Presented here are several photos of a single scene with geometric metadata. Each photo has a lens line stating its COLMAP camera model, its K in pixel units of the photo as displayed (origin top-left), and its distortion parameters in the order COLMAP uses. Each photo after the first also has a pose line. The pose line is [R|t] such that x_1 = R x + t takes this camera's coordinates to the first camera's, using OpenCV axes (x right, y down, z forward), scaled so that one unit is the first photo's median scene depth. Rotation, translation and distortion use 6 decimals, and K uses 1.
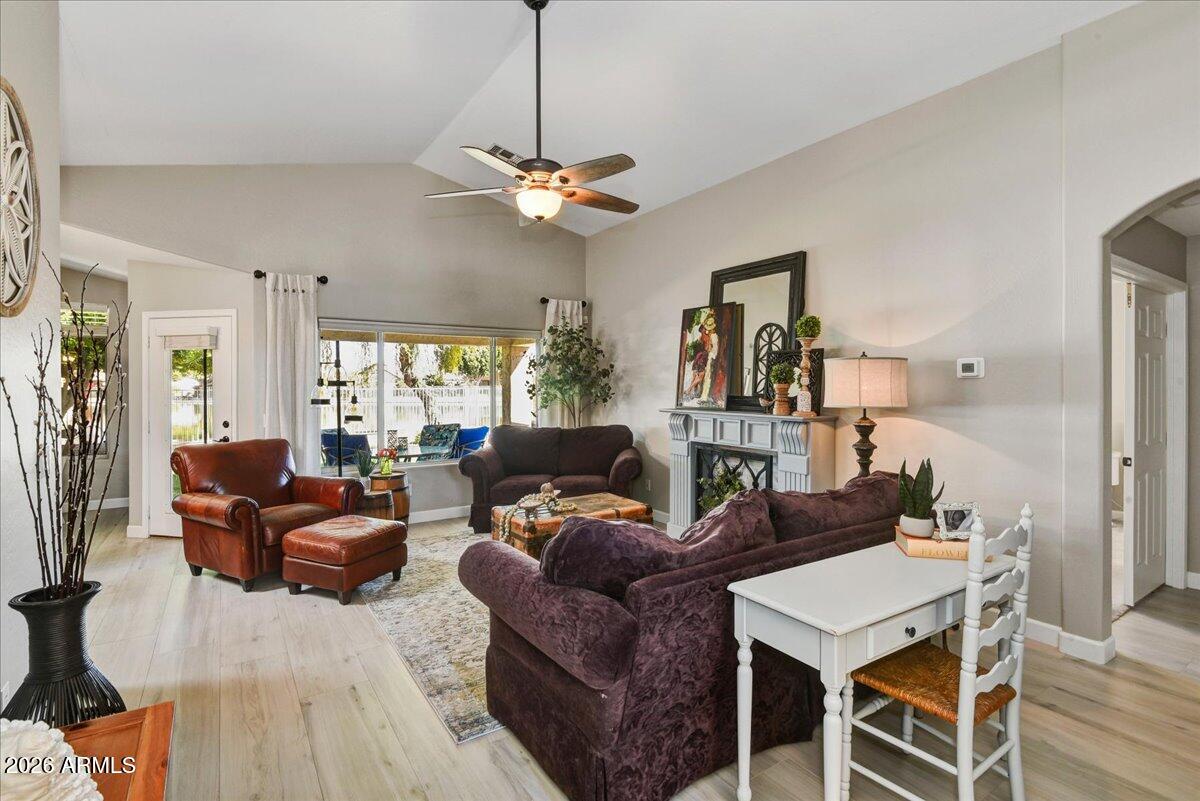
lens RADIAL K [[568.1, 0, 608.4], [0, 568.1, 389.3], [0, 0, 1]] dist [0.000686, -0.003026]
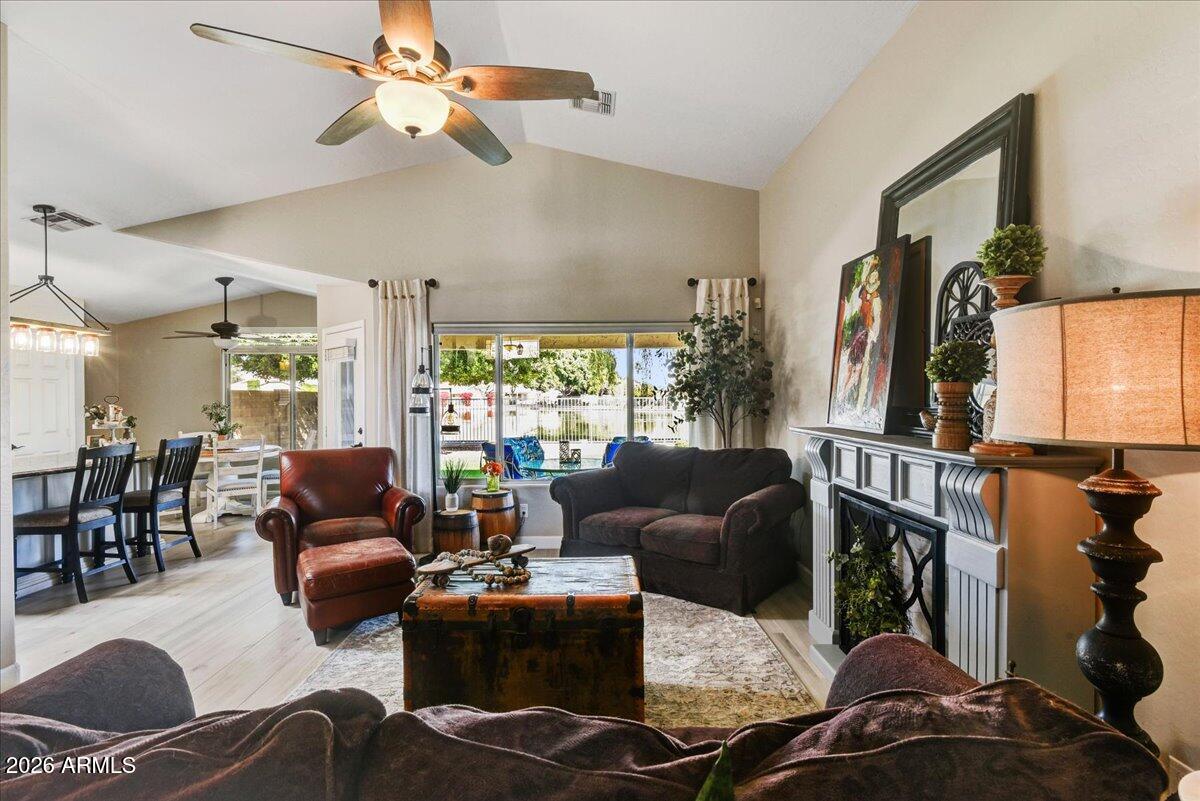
lens RADIAL K [[568.1, 0, 595.7], [0, 568.1, 402.1], [0, 0, 1]] dist [0.000686, -0.003026]
pose [[0.835419, 0.002366, -0.549608, 0.263020], [0.001208, 0.999980, 0.006141, 0.002633], [0.549612, -0.005794, 0.835400, 0.366995]]
